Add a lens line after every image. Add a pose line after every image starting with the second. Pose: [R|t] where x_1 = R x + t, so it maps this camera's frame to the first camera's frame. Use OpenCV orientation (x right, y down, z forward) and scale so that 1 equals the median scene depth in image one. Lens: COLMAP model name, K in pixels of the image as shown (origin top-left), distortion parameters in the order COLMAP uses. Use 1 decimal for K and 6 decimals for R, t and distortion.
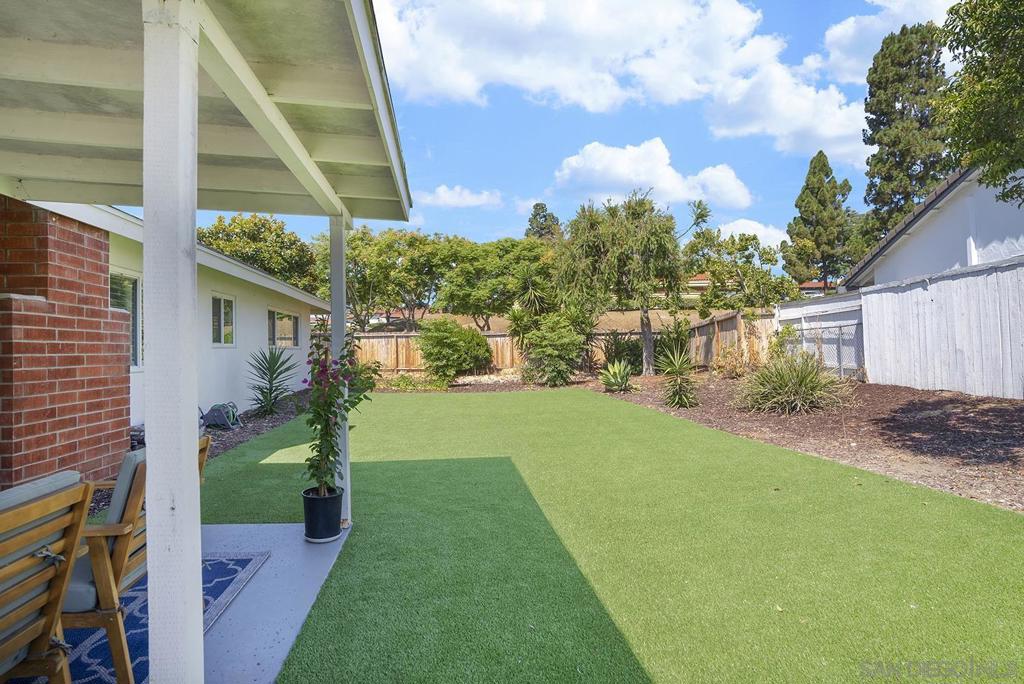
lens RADIAL K [[481.7, 0, 513.0], [0, 481.7, 339.3], [0, 0, 1]] dist [-0.065856, 0.022818]
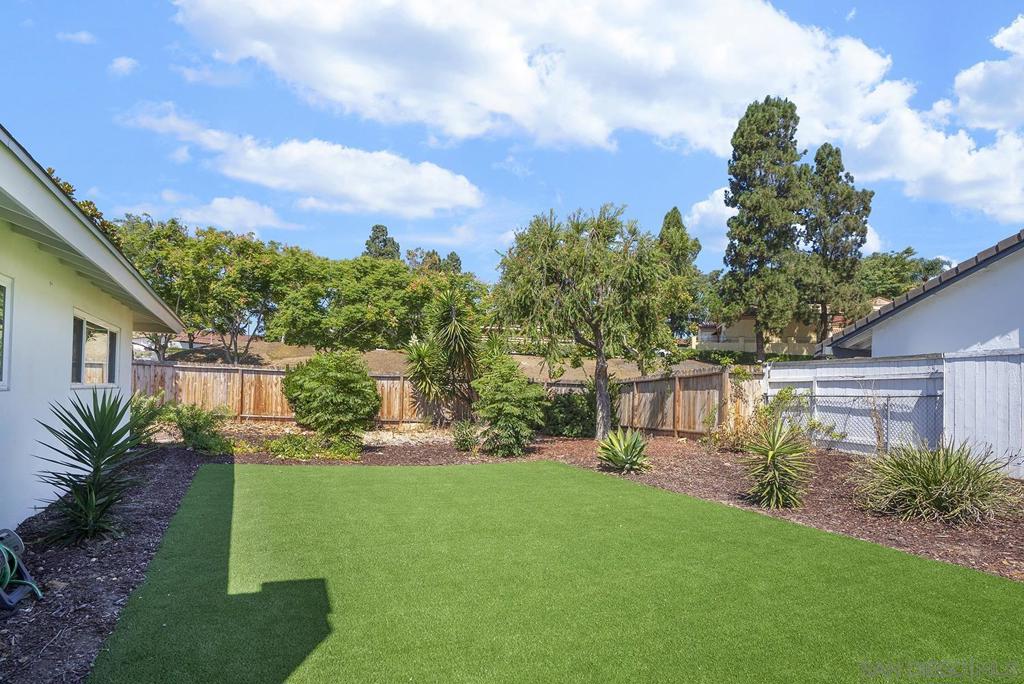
lens RADIAL K [[519.1, 0, 473.9], [0, 519.1, 382.4], [0, 0, 1]] dist [-0.043304, 0.000438]
pose [[0.961313, 0.052886, 0.270333, -0.120907], [-0.054078, 0.998532, -0.003042, -0.005329], [-0.270097, -0.011695, 0.962762, 0.172126]]
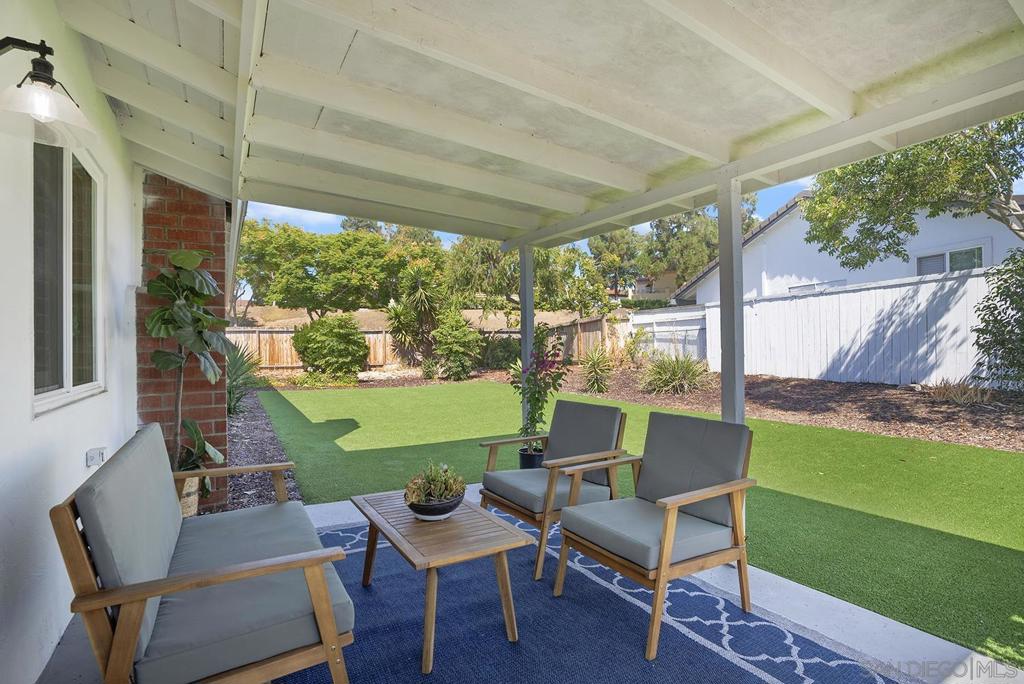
lens RADIAL K [[481.7, 0, 513.0], [0, 481.7, 339.3], [0, 0, 1]] dist [-0.065856, 0.022818]
pose [[0.921669, 0.009161, 0.387868, -0.149506], [-0.011753, 0.999922, 0.004310, -0.000802], [-0.387799, -0.008531, 0.921705, -0.039606]]
